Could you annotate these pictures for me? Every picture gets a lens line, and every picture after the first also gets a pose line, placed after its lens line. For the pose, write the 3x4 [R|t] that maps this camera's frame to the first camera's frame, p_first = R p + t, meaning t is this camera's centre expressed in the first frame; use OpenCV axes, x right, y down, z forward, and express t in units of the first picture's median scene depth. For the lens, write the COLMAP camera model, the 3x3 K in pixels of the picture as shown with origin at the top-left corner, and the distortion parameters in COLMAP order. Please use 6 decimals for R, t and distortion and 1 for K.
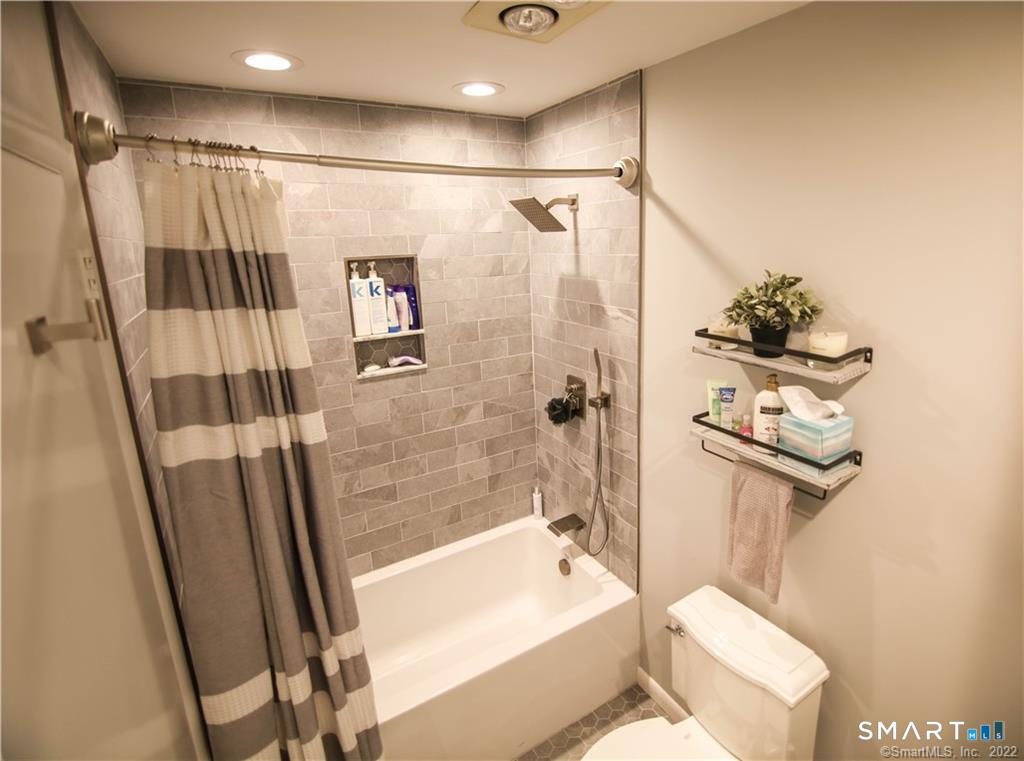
lens RADIAL K [[506.7, 0, 512.0], [0, 506.7, 380.5], [0, 0, 1]] dist [0.000113, -0.000769]
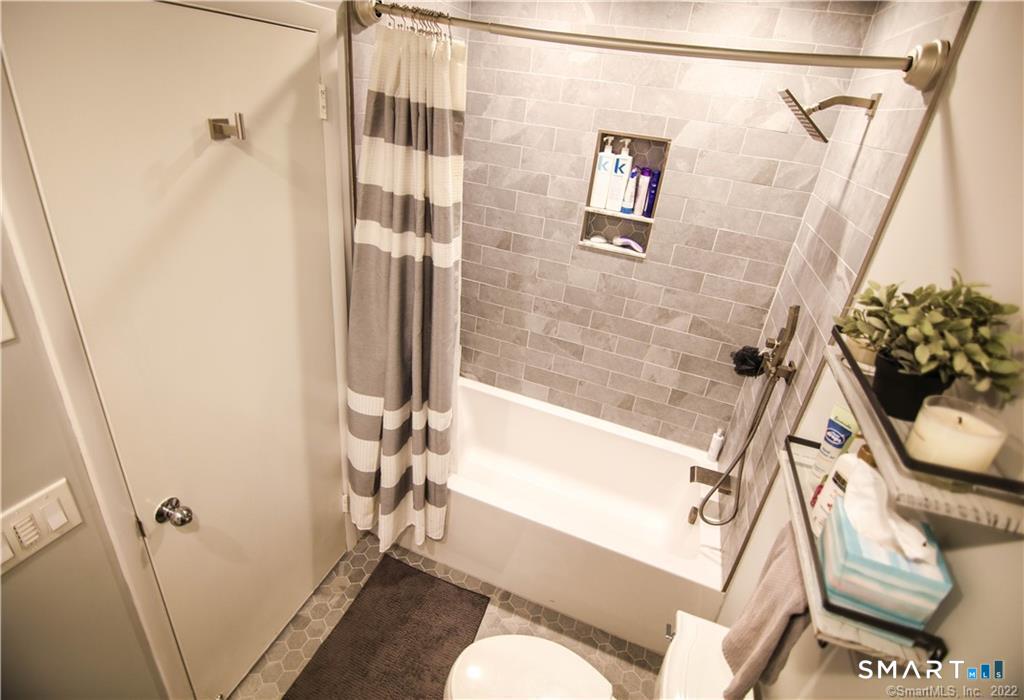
lens RADIAL K [[458.6, 0, 514.0], [0, 458.6, 325.4], [0, 0, 1]] dist [0.012701, -0.017562]
pose [[0.621362, 0.443701, -0.645786, 0.332184], [-0.334330, 0.895550, 0.293621, -0.090160], [0.708613, 0.033461, 0.704803, 0.192464]]
